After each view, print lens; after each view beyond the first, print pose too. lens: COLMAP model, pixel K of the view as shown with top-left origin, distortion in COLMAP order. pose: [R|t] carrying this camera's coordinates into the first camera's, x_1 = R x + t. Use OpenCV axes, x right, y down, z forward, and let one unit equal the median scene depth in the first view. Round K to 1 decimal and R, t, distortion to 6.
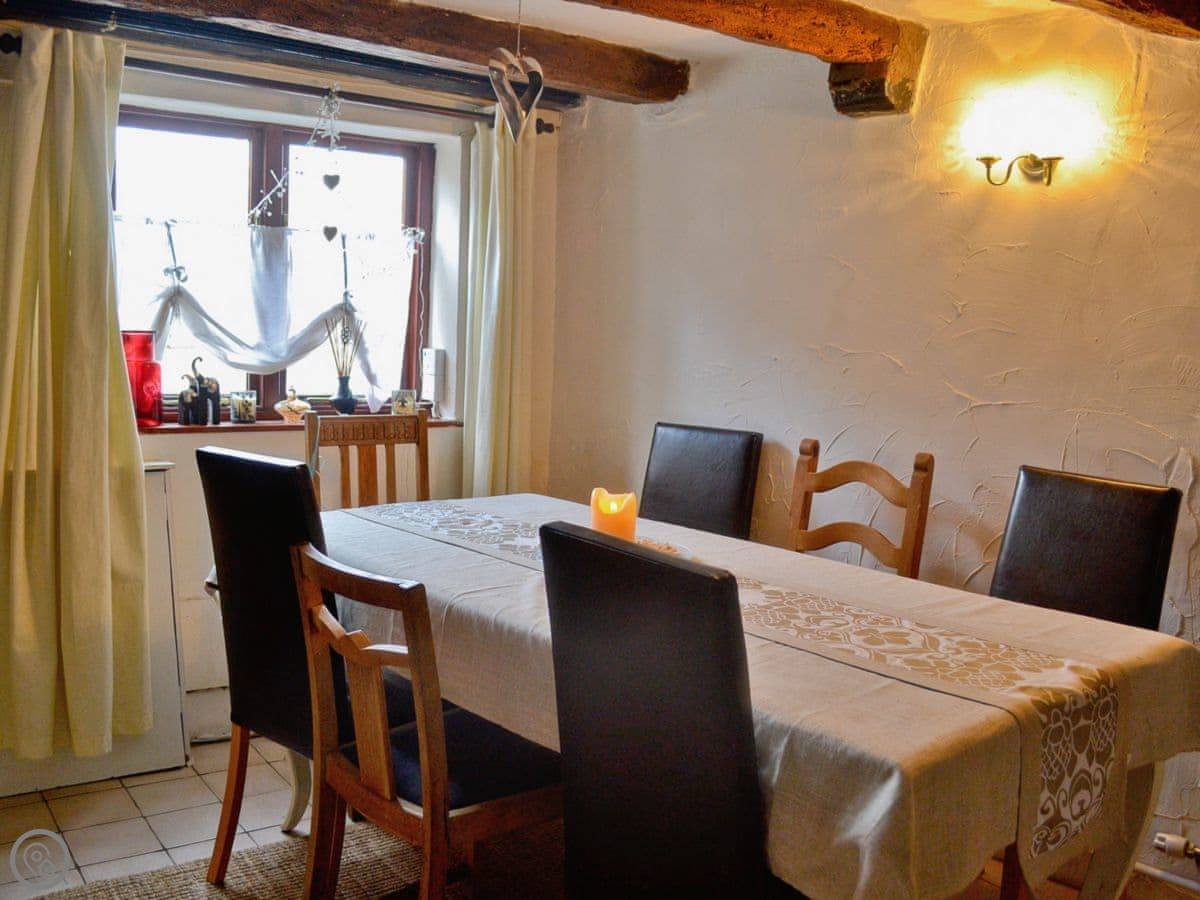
lens RADIAL K [[1098.4, 0, 599.6], [0, 1098.4, 449.5], [0, 0, 1]] dist [-0.086685, 0.000000]
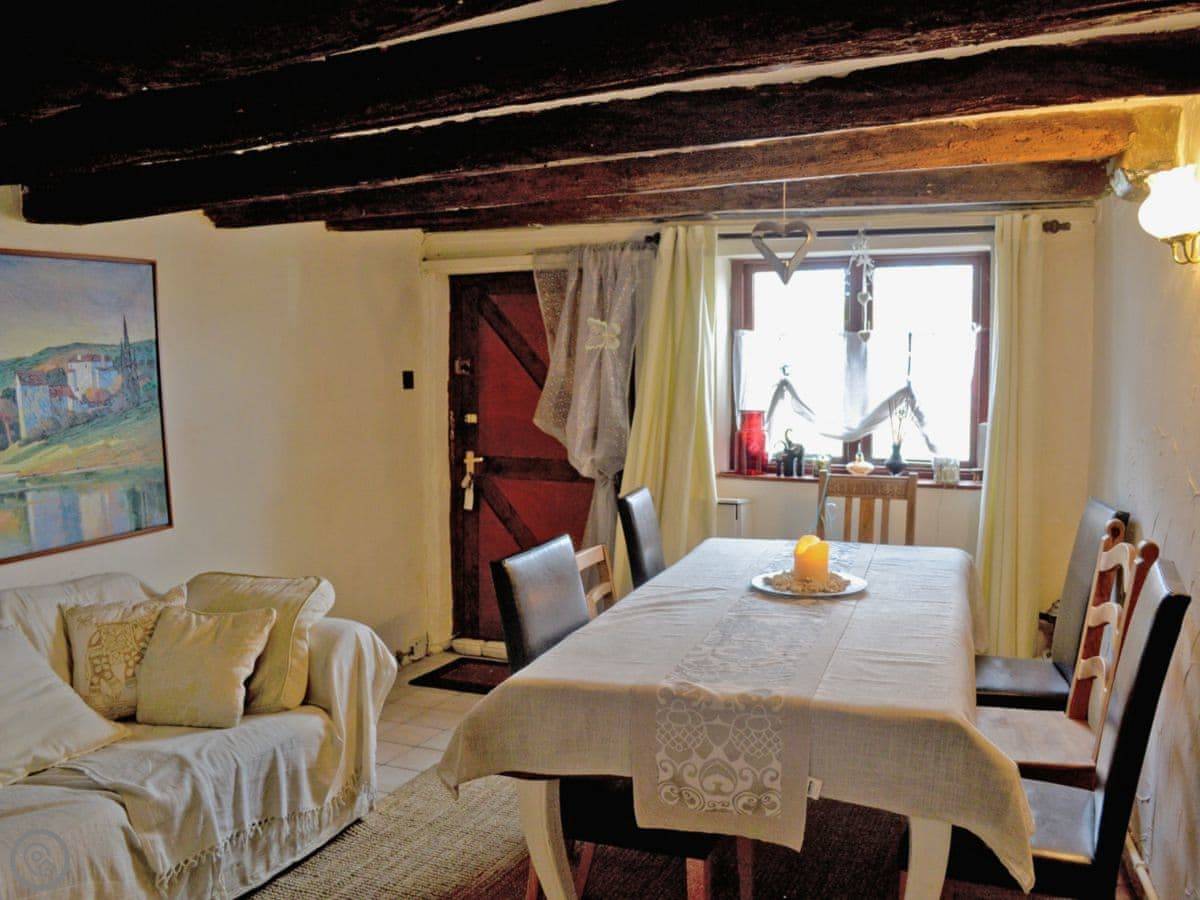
lens RADIAL K [[990.3, 0, 599.5], [0, 990.3, 451.0], [0, 0, 1]] dist [-0.004193, 0.000531]
pose [[0.556249, 0.031627, -0.830413, 0.591400], [-0.070718, 0.997452, -0.009381, -0.026339], [0.828001, 0.063944, 0.557069, 0.070584]]
